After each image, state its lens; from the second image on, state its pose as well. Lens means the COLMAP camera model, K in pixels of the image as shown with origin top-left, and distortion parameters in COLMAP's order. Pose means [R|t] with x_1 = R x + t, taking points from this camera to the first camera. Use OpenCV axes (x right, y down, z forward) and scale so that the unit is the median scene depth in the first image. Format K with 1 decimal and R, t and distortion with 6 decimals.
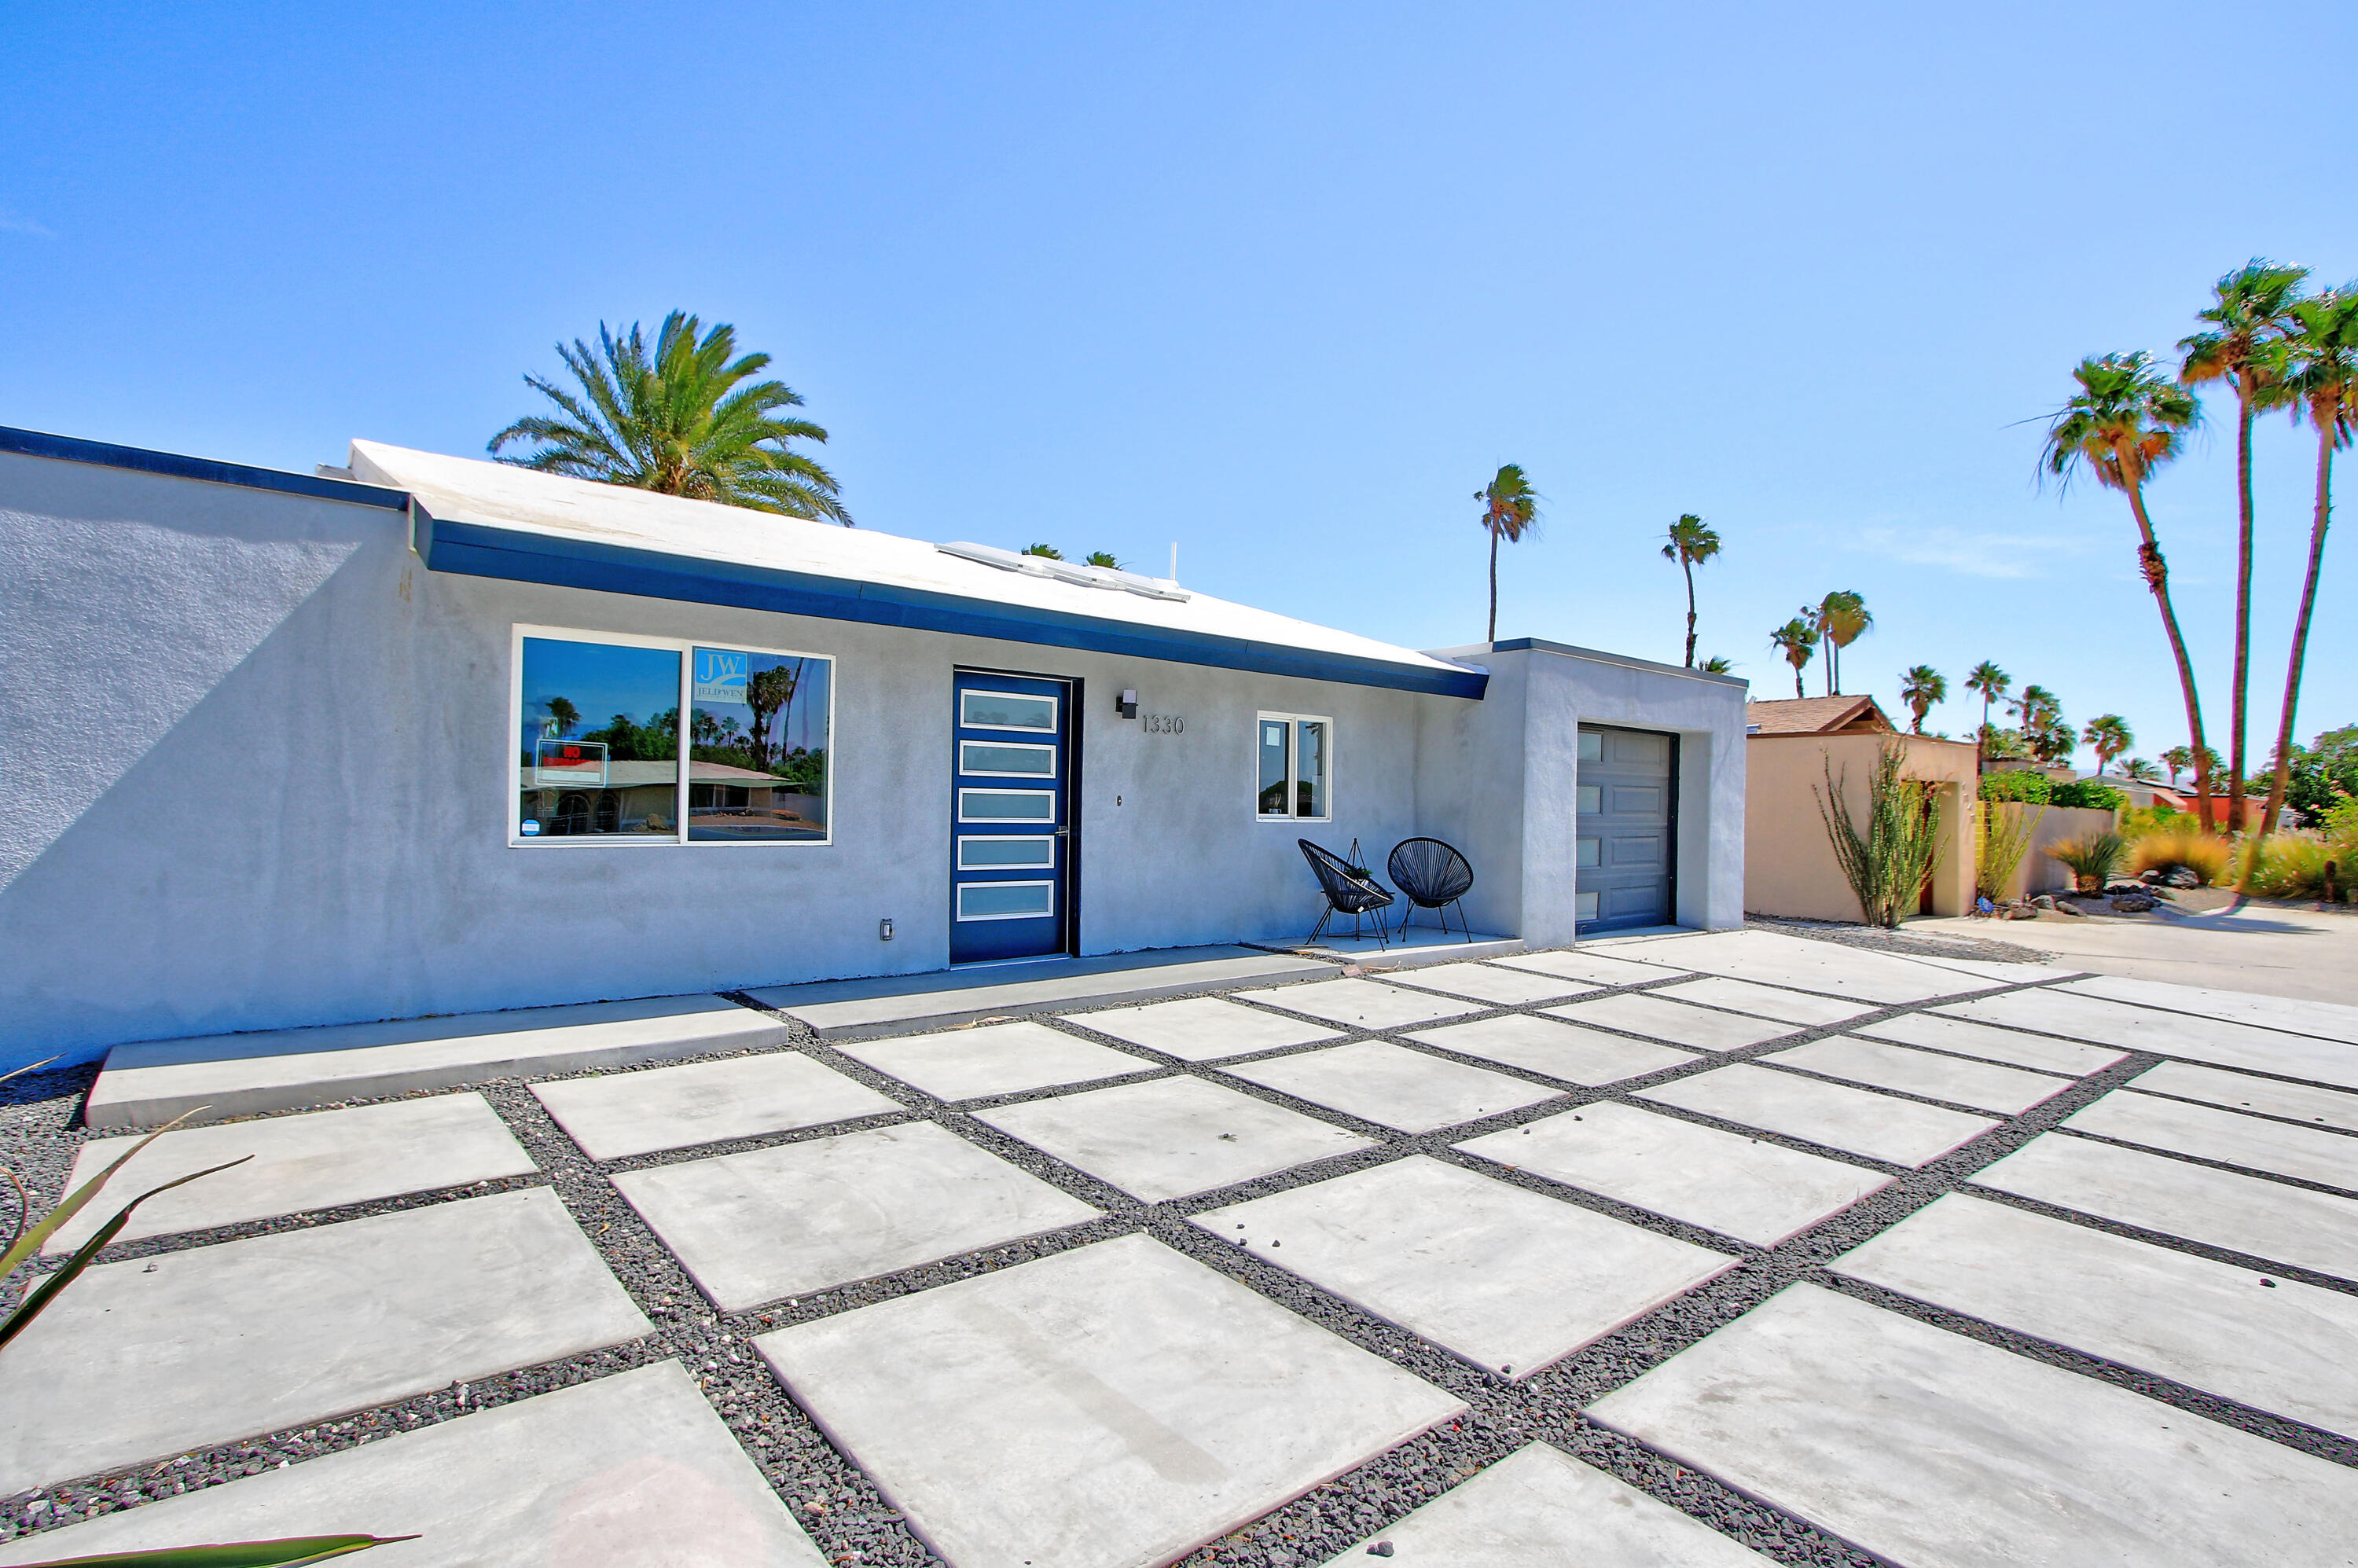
lens RADIAL K [[1120.5, 0, 1164.9], [0, 1120.5, 802.3], [0, 0, 1]] dist [-0.014977, 0.001400]
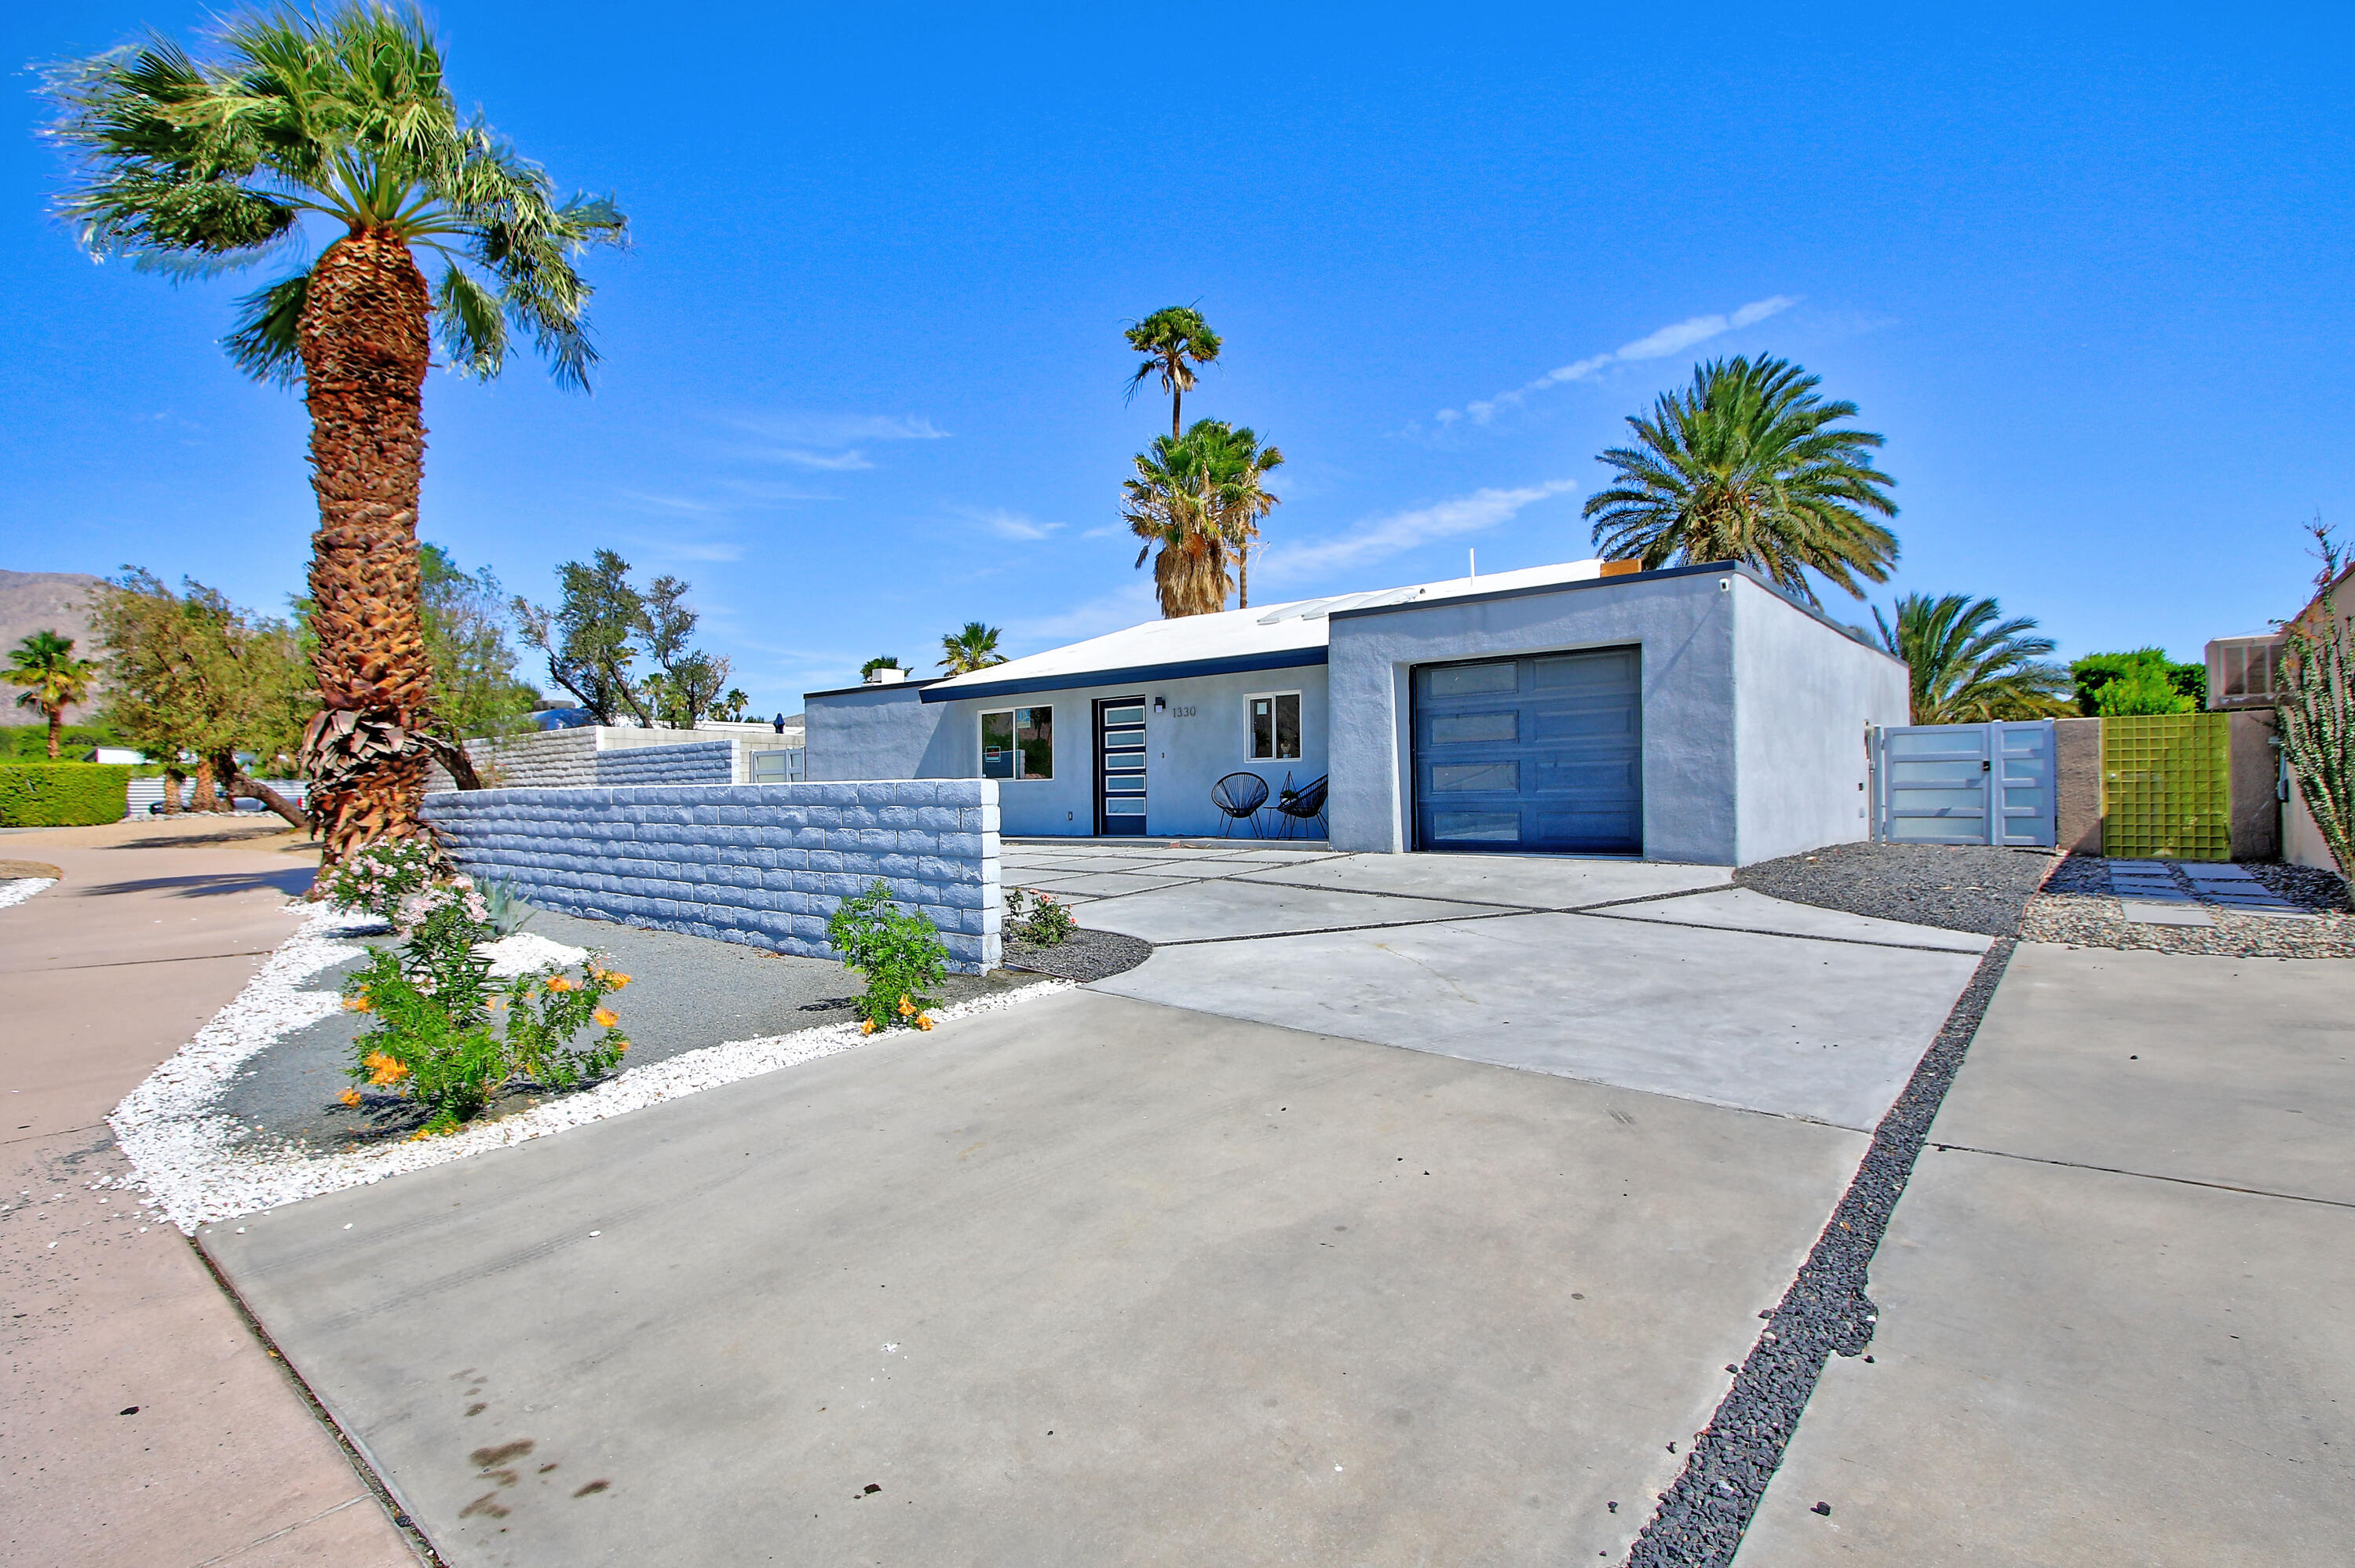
lens RADIAL K [[1144.5, 0, 1165.8], [0, 1144.5, 796.6], [0, 0, 1]] dist [-0.026174, 0.008208]
pose [[0.195570, -0.017131, -0.980540, 1.705818], [0.023756, 0.999637, -0.012727, 0.085862], [0.980402, -0.020805, 0.195906, 0.566153]]
